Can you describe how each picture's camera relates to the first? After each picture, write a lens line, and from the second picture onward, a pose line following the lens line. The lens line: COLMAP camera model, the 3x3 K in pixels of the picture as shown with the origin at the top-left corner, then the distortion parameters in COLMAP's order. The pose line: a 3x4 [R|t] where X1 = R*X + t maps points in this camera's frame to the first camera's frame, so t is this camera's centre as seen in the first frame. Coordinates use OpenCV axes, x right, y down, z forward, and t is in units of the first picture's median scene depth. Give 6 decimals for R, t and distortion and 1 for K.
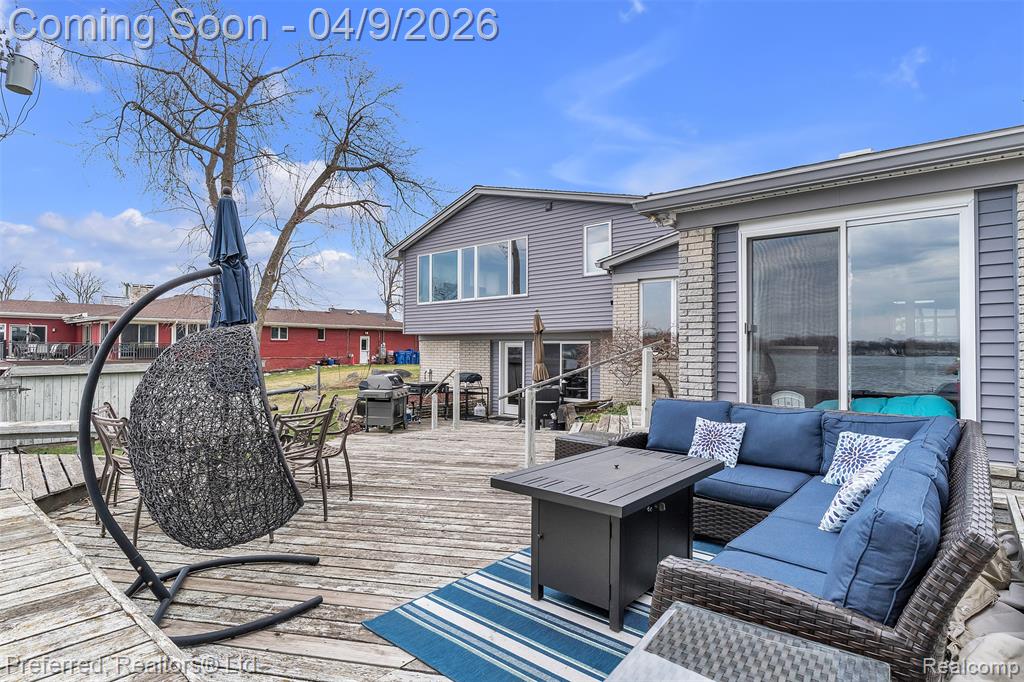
lens RADIAL K [[535.4, 0, 512.0], [0, 535.4, 341.0], [0, 0, 1]] dist [-0.005401, -0.000718]
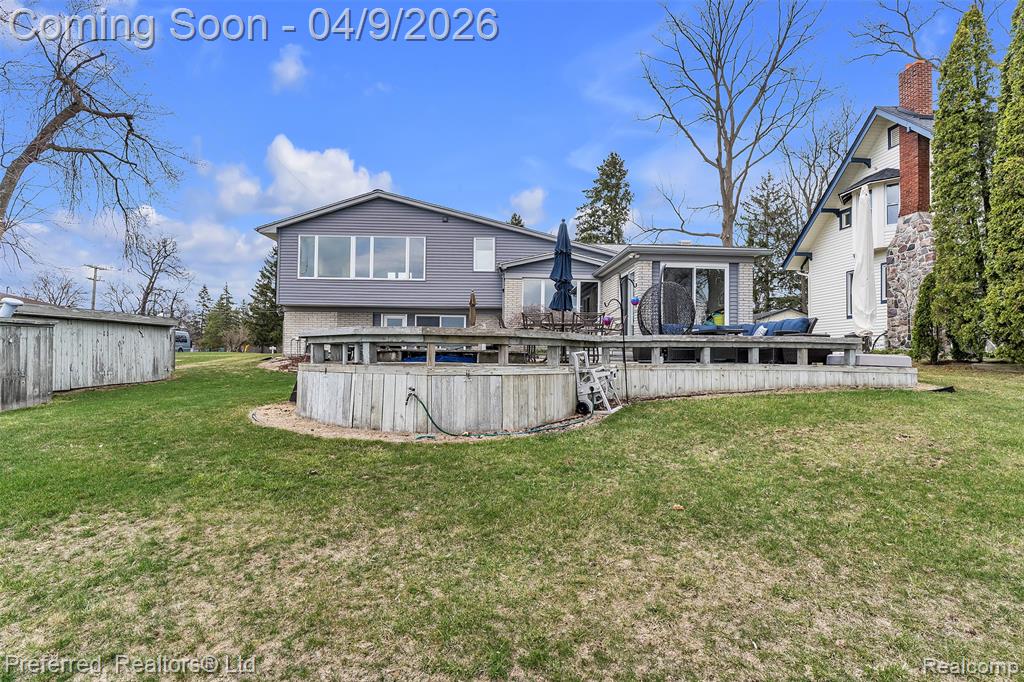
lens RADIAL K [[543.8, 0, 512.0], [0, 543.8, 341.0], [0, 0, 1]] dist [-0.005759, -0.001376]
pose [[0.730250, 0.024130, 0.682754, -0.673304], [-0.018530, 0.999708, -0.015514, 0.078450], [-0.682929, -0.001323, 0.730484, -0.151592]]
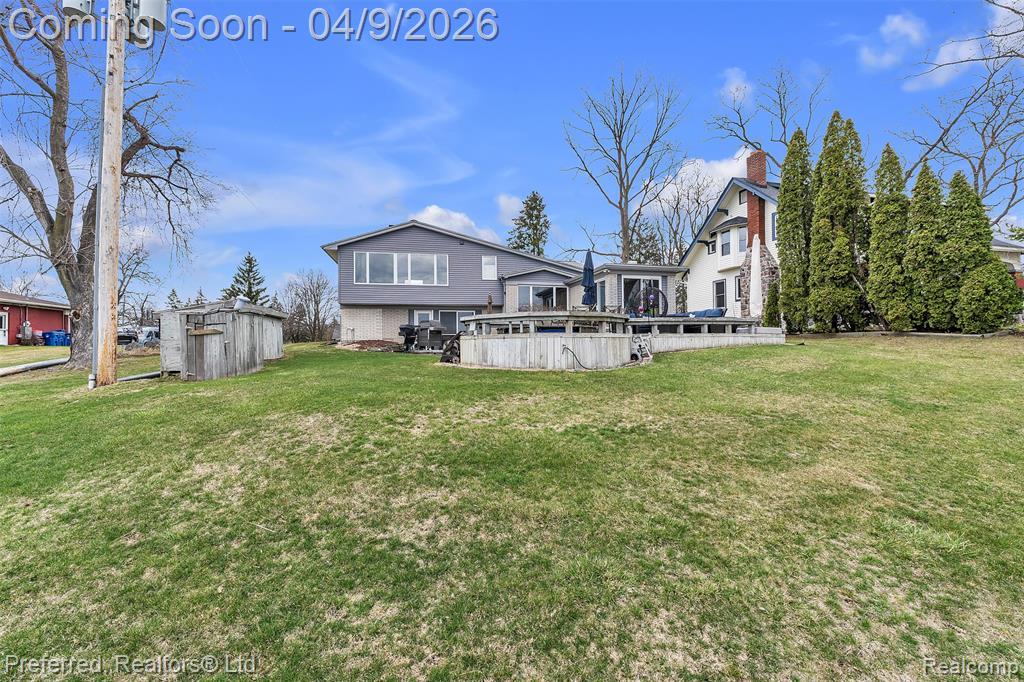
lens RADIAL K [[432.7, 0, 512.0], [0, 432.7, 341.0], [0, 0, 1]] dist [0.005102, 0.000518]
pose [[0.590380, 0.001379, 0.807124, -0.977484], [0.000723, 0.999997, -0.002237, 0.105374], [-0.807125, 0.001904, 0.590377, -0.095227]]
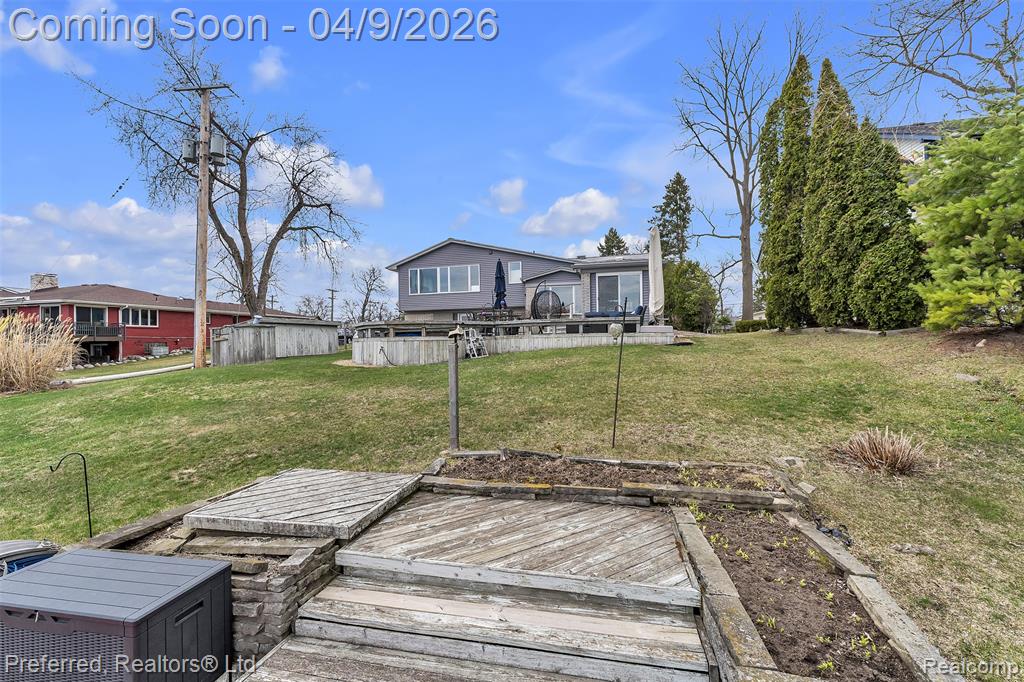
lens RADIAL K [[440.2, 0, 512.0], [0, 440.2, 341.0], [0, 0, 1]] dist [0.003517, 0.000162]
pose [[0.897529, -0.014395, 0.440720, -0.585768], [0.011923, 0.999894, 0.008377, 0.095009], [-0.440794, -0.002263, 0.897605, -0.619445]]
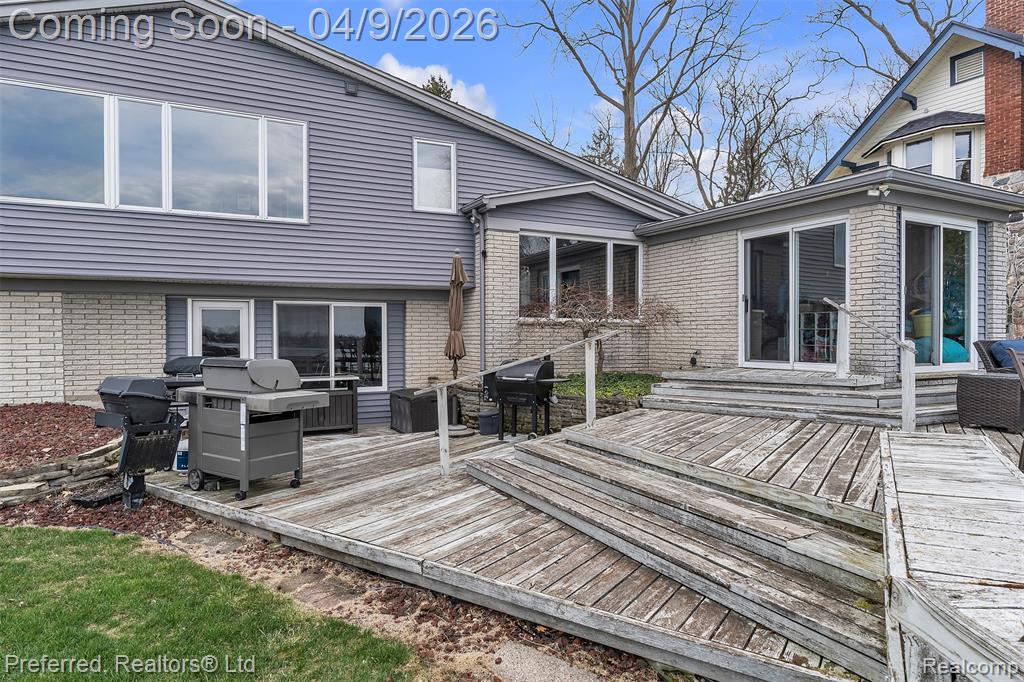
lens RADIAL K [[613.6, 0, 515.1], [0, 613.6, 339.1], [0, 0, 1]] dist [-0.003054, -0.001045]
pose [[0.377880, -0.010355, 0.925797, -0.463011], [-0.007913, 0.999865, 0.014414, 0.029534], [-0.925821, -0.012772, 0.377747, 0.468160]]
